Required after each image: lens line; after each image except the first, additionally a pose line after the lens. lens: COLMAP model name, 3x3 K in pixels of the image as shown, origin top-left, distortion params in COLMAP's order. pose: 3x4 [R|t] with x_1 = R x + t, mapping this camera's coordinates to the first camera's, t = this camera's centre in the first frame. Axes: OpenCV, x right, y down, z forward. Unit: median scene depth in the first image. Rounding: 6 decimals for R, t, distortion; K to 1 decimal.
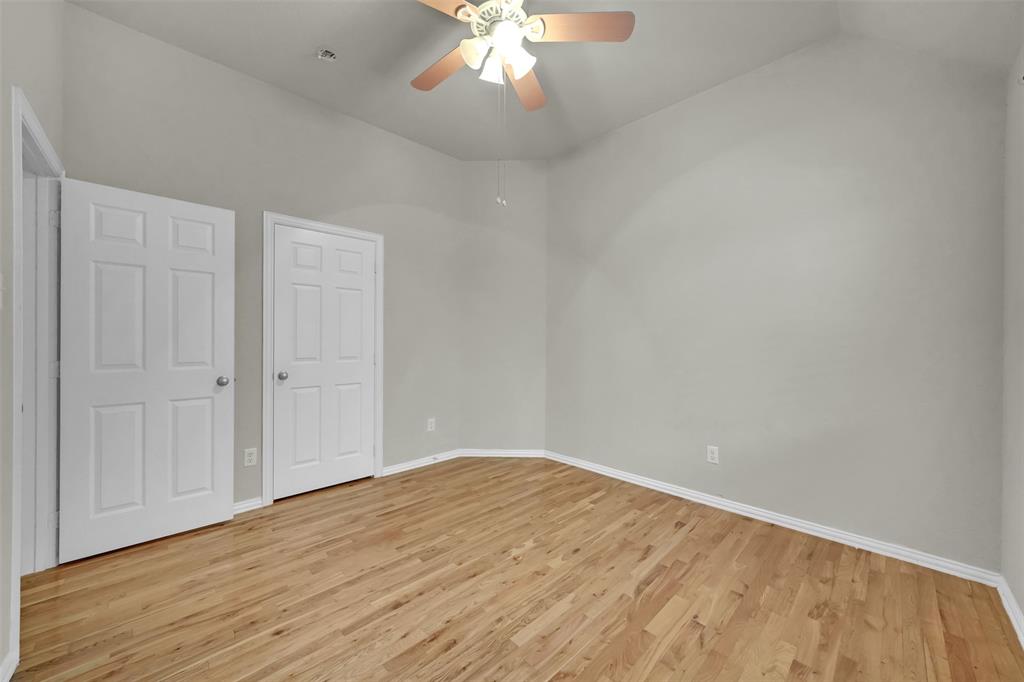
lens RADIAL K [[375.0, 0, 506.7], [0, 375.0, 344.8], [0, 0, 1]] dist [-0.002495, 0.000024]
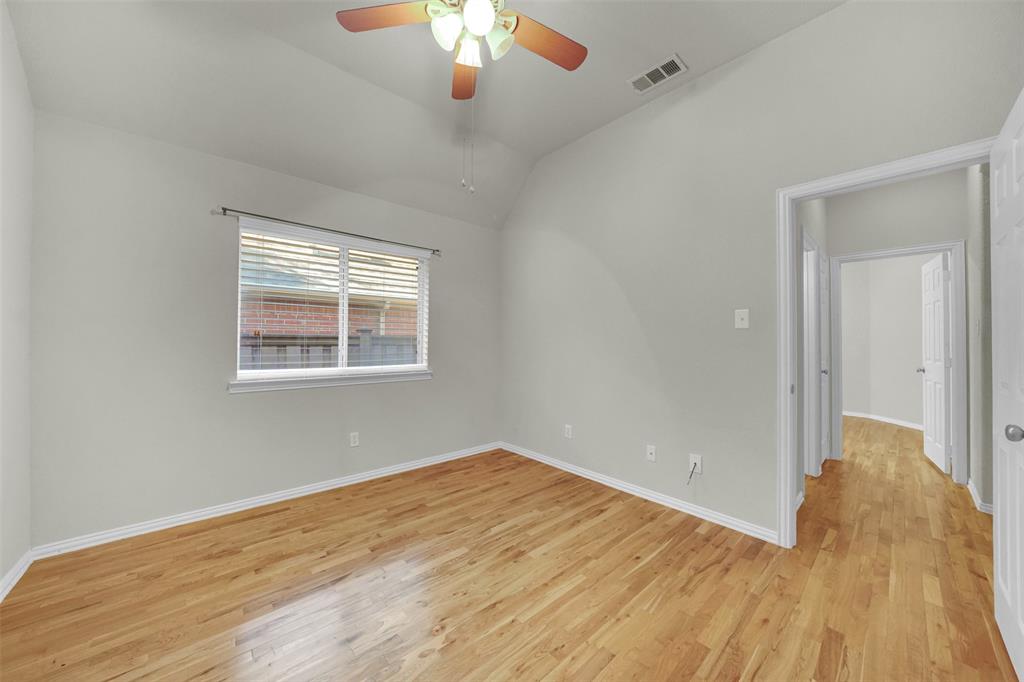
lens RADIAL K [[375.0, 0, 506.7], [0, 375.0, 344.8], [0, 0, 1]] dist [-0.002495, 0.000024]
pose [[-0.999571, 0.001677, 0.029232, -0.162355], [0.002029, 0.999926, 0.012001, -0.019125], [-0.029210, 0.012055, -0.999501, 2.165949]]
